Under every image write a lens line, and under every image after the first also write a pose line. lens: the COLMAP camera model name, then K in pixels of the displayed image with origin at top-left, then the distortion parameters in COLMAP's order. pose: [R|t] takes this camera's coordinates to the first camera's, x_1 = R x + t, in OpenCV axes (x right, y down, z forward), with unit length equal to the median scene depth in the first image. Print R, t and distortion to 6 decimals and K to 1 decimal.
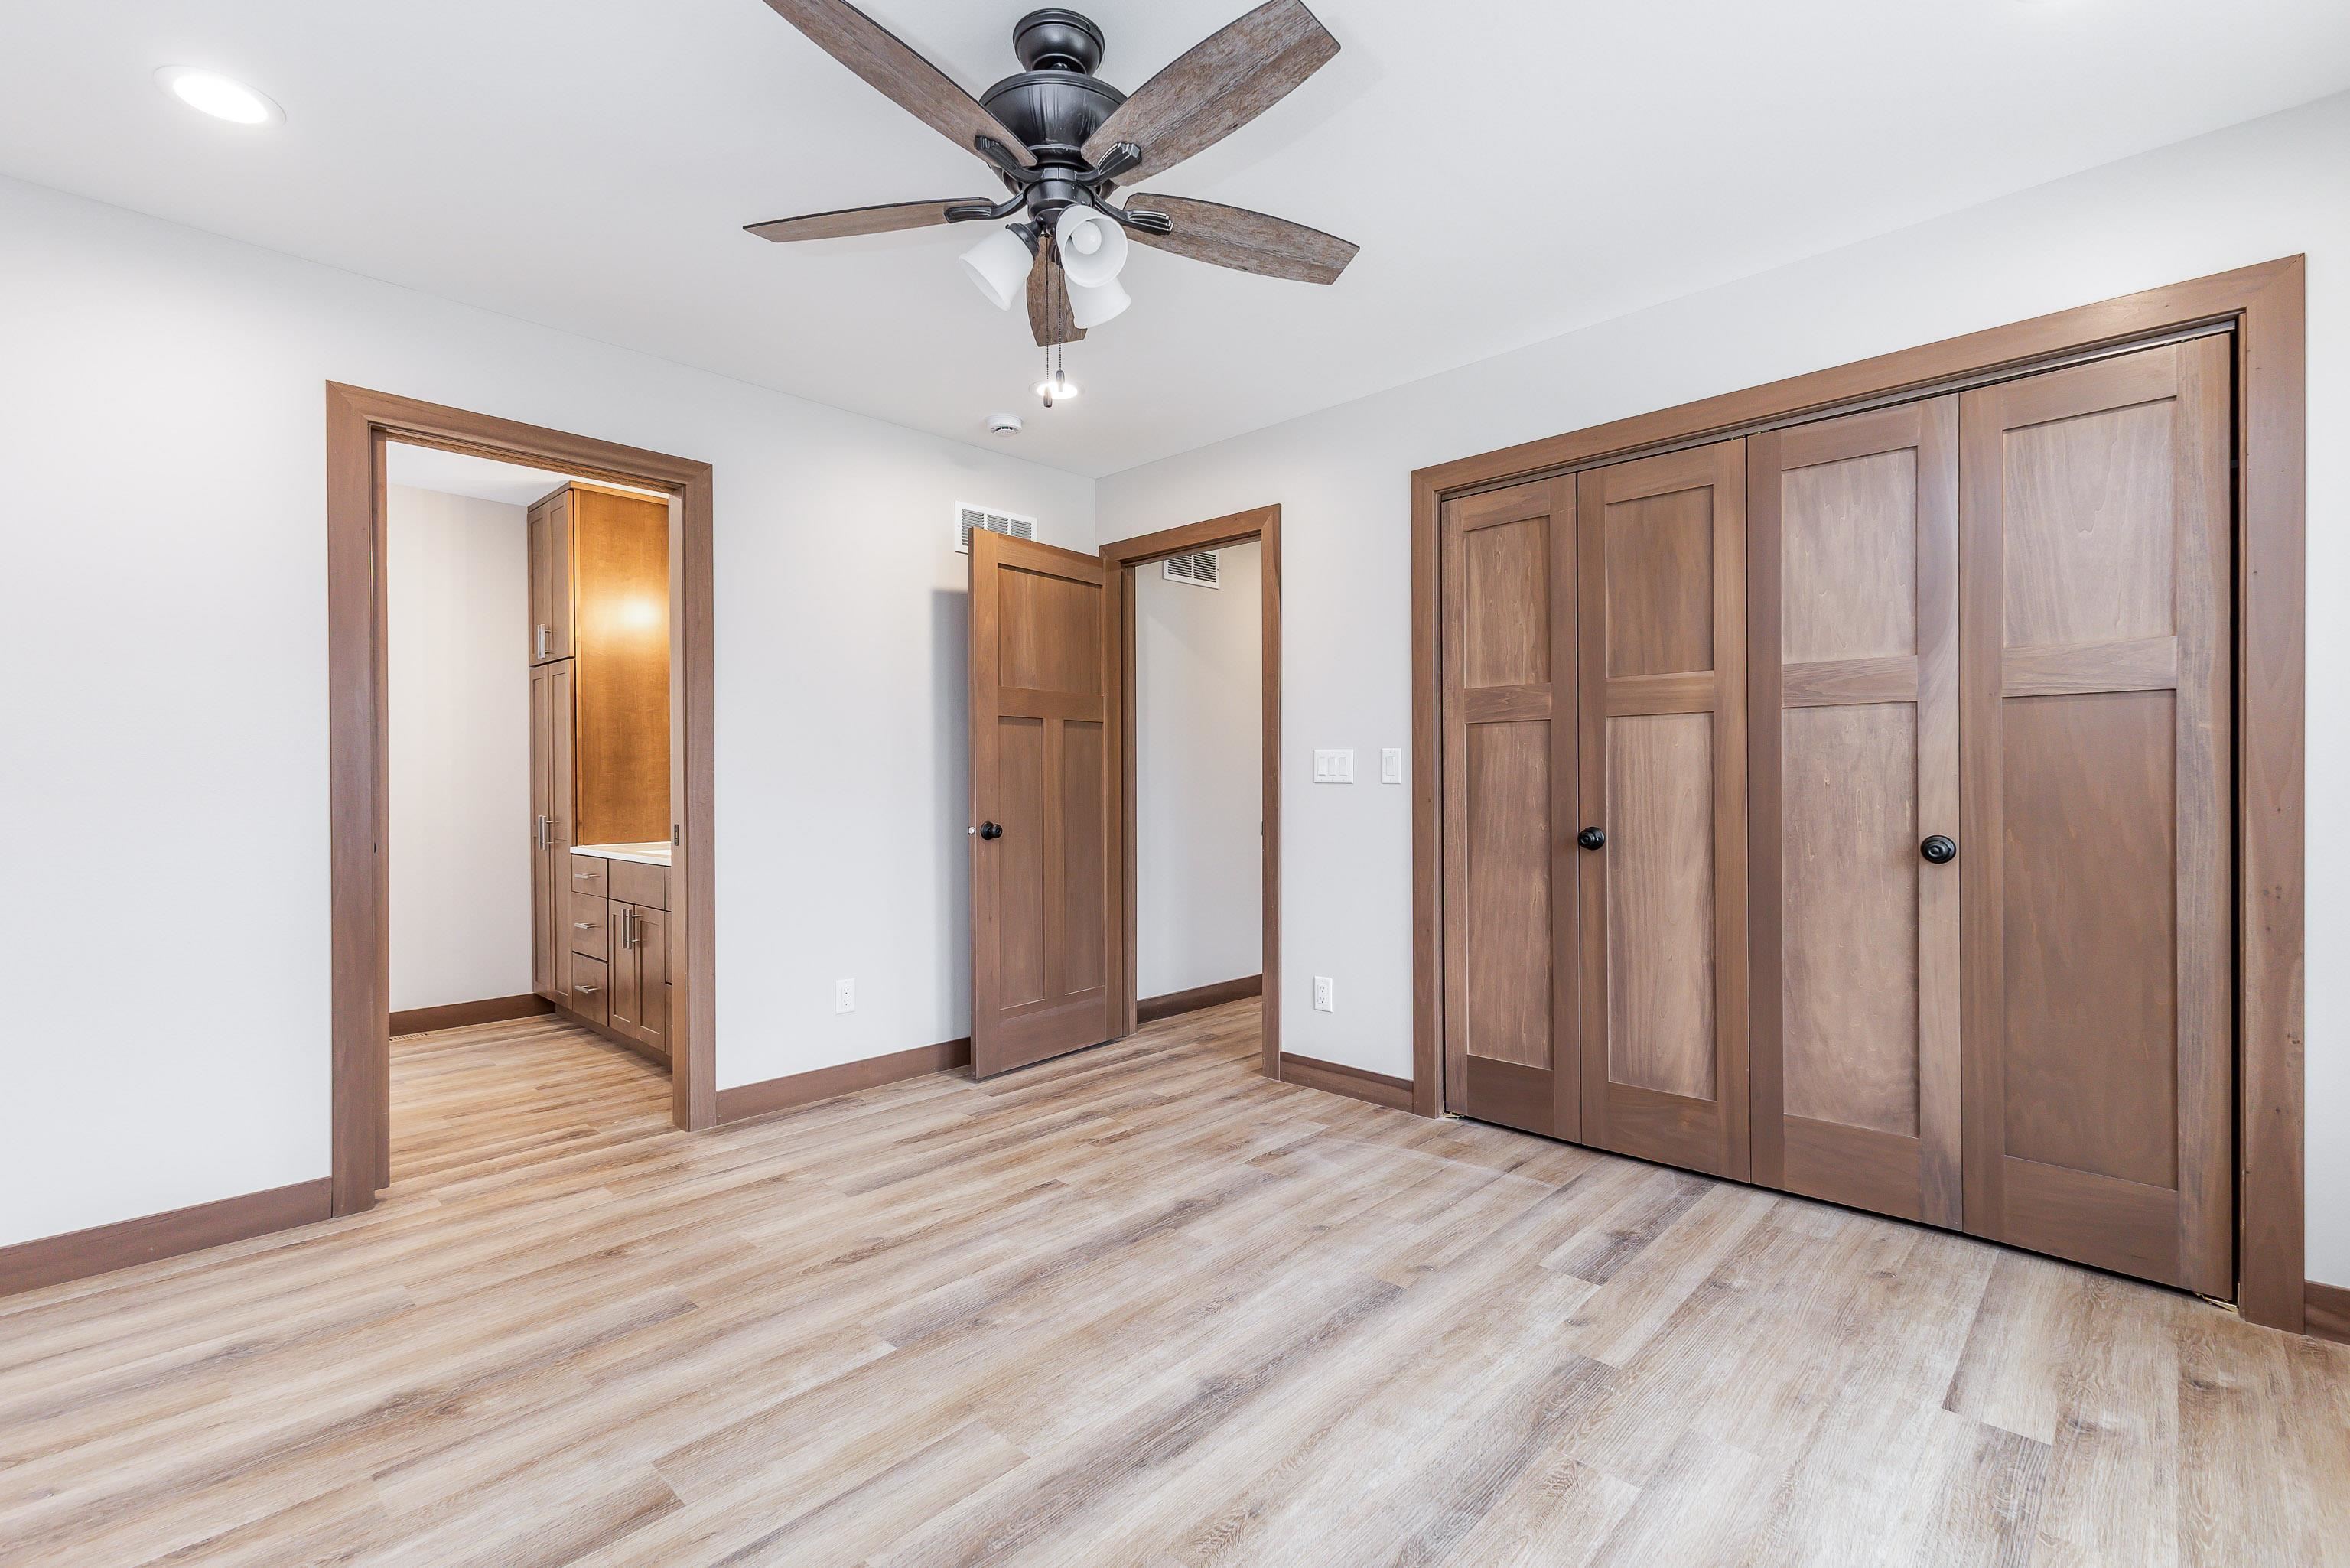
lens RADIAL K [[1026.8, 0, 1167.4], [0, 1026.8, 785.2], [0, 0, 1]] dist [0.013577, -0.001995]
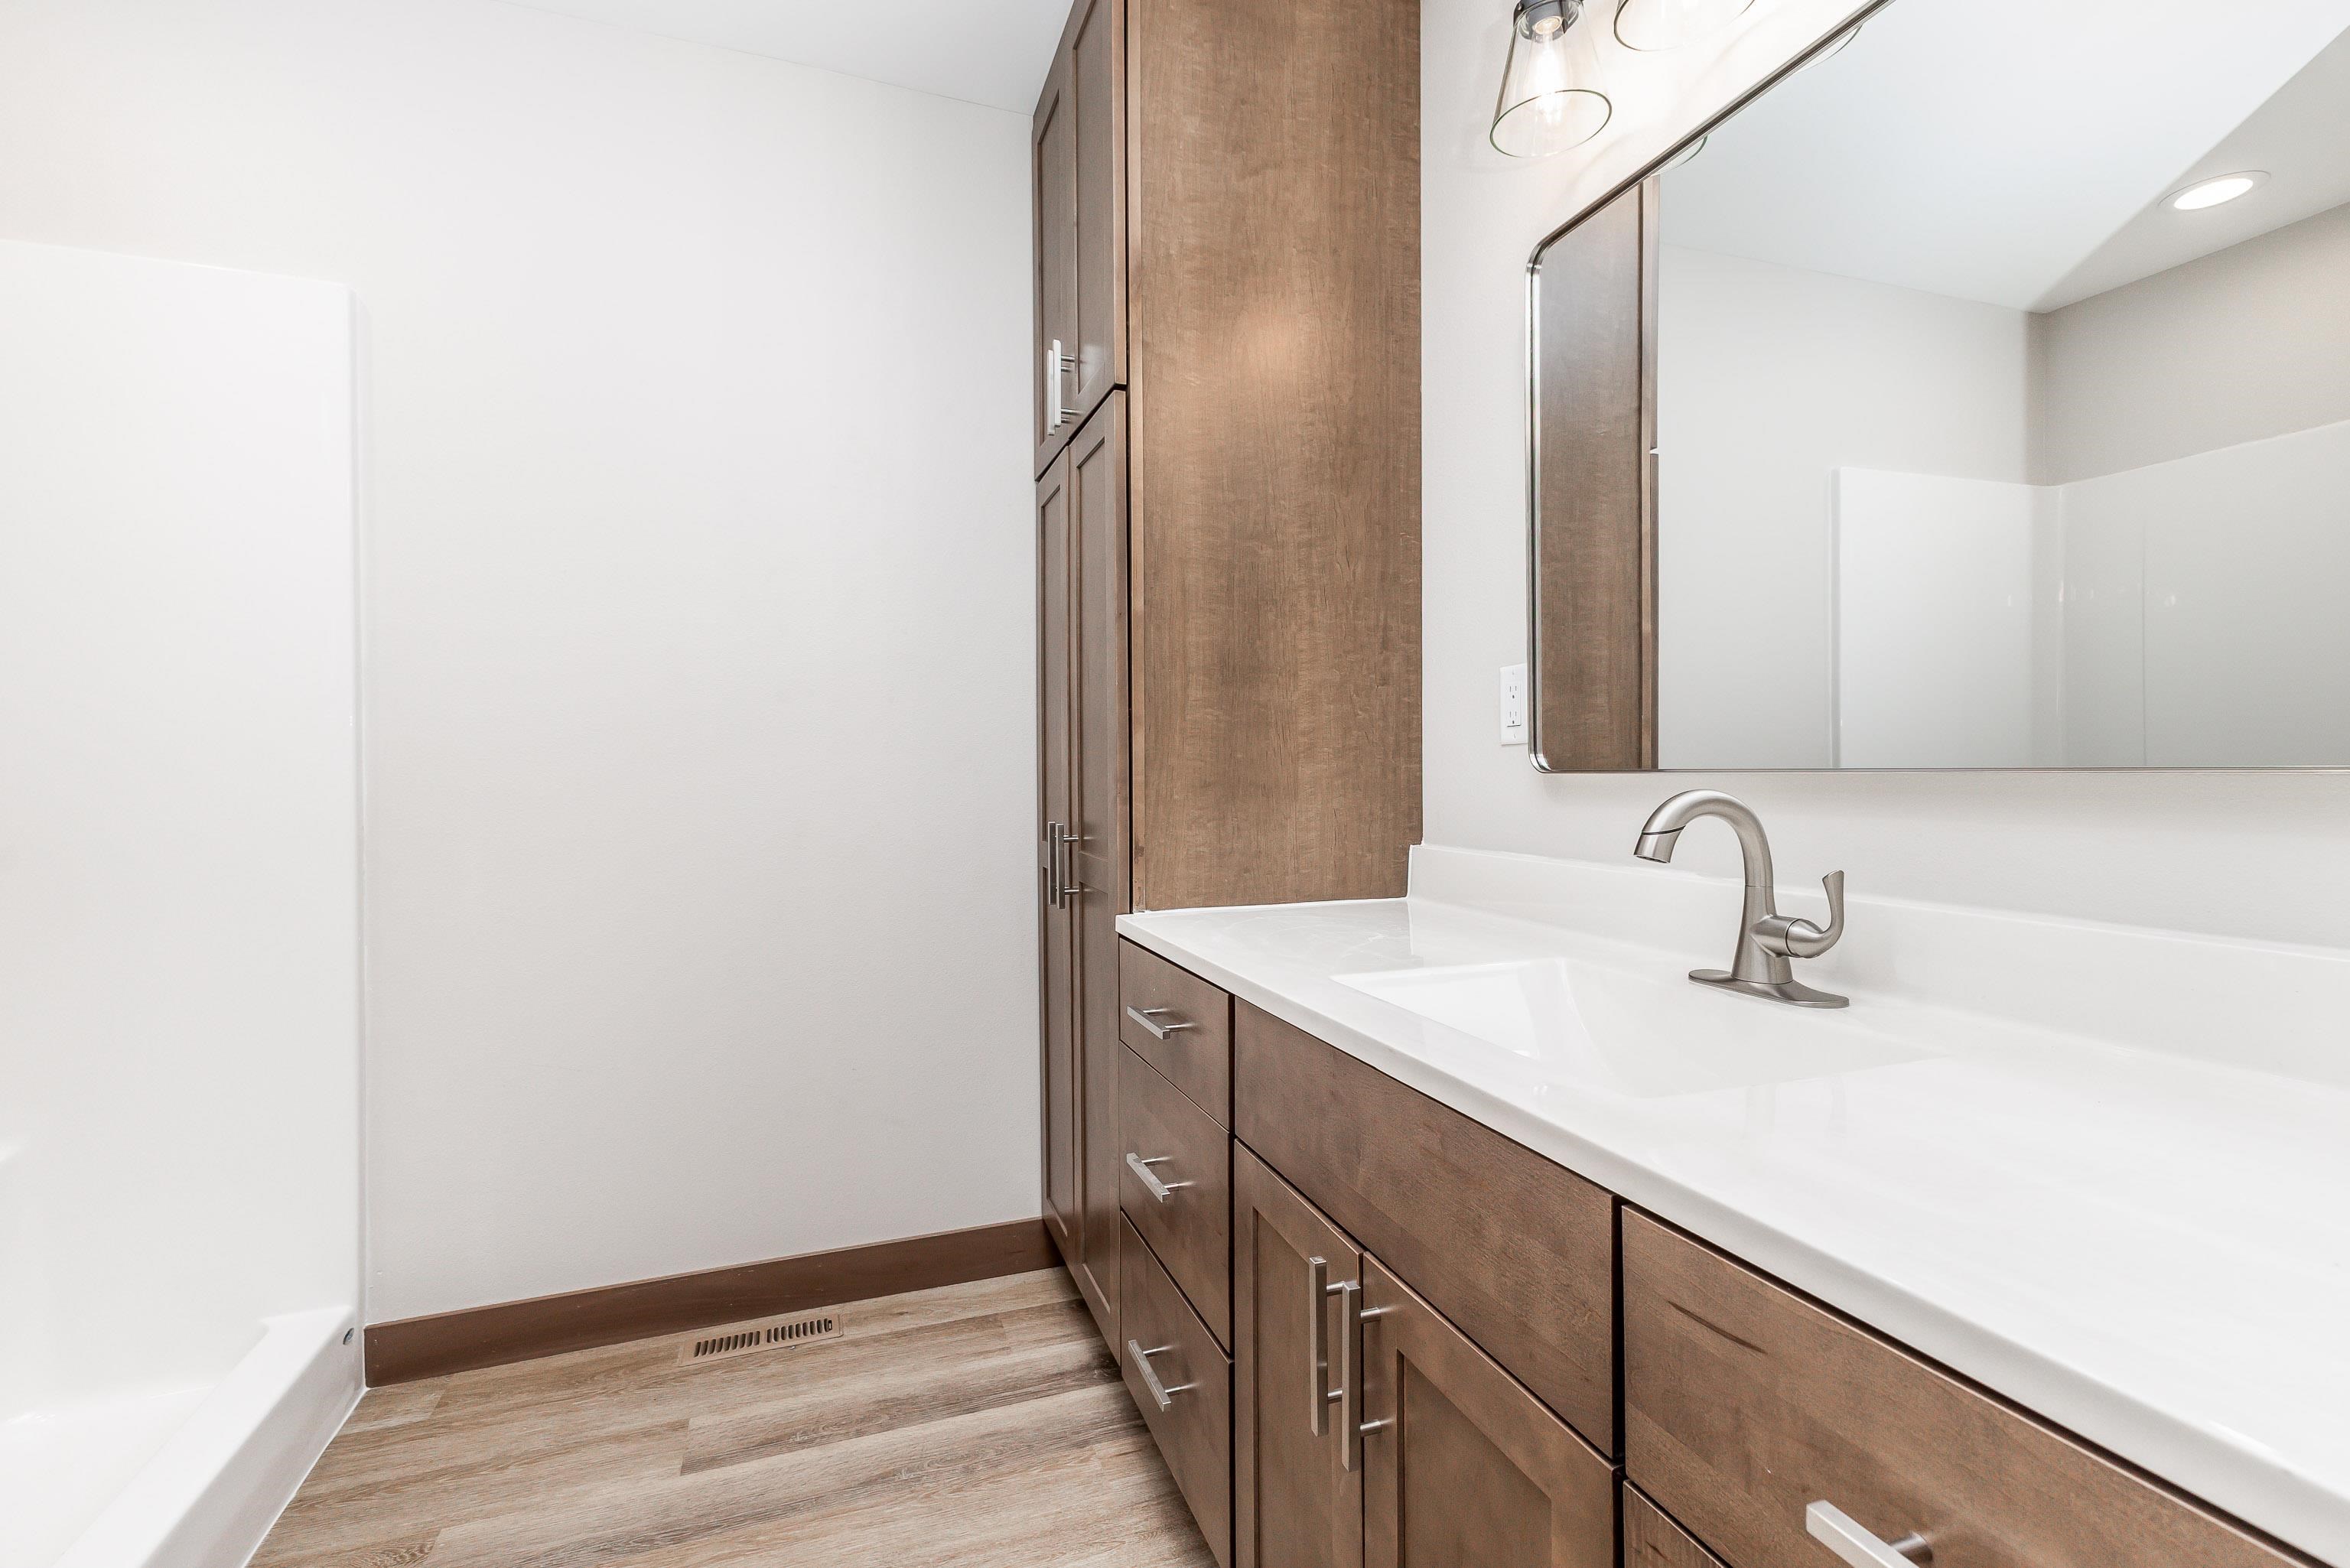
lens RADIAL K [[1026.8, 0, 1173.1], [0, 1026.8, 777.0], [0, 0, 1]] dist [0.013577, -0.001995]
pose [[0.894678, 0.007196, -0.446653, -0.389384], [-0.002000, 0.999925, 0.012103, 0.007365], [0.446707, -0.009934, 0.894625, 0.667636]]
